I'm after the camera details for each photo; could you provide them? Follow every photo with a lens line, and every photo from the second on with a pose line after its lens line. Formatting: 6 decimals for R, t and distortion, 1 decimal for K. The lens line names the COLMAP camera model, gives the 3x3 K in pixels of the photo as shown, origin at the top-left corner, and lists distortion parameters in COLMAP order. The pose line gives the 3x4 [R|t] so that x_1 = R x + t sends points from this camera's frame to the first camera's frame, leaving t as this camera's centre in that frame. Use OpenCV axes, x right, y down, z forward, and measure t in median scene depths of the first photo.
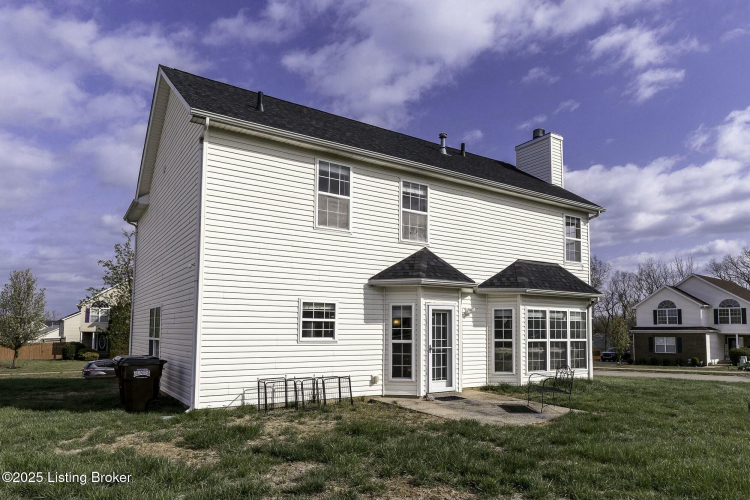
lens RADIAL K [[483.6, 0, 373.8], [0, 483.6, 306.5], [0, 0, 1]] dist [0.000796, -0.000048]
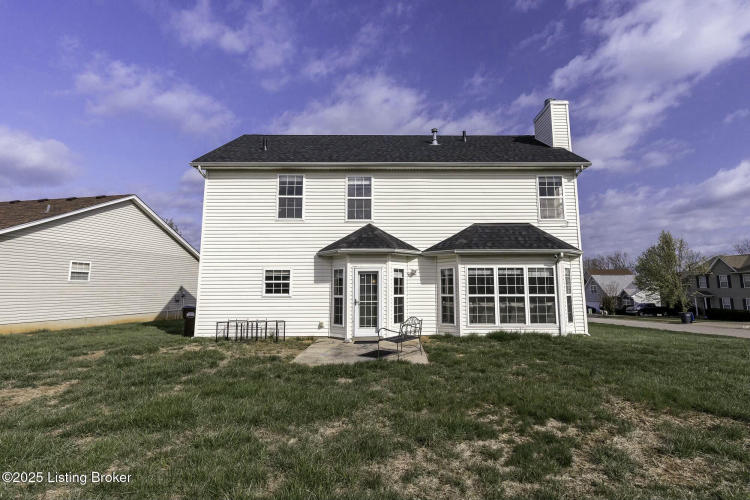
lens RADIAL K [[355.8, 0, 390.8], [0, 355.8, 250.3], [0, 0, 1]] dist [0.000200, -0.000041]
pose [[0.846723, -0.066526, -0.527859, 0.650098], [0.037414, 0.997141, -0.065656, 0.013932], [0.530718, 0.035843, 0.846790, 0.222030]]
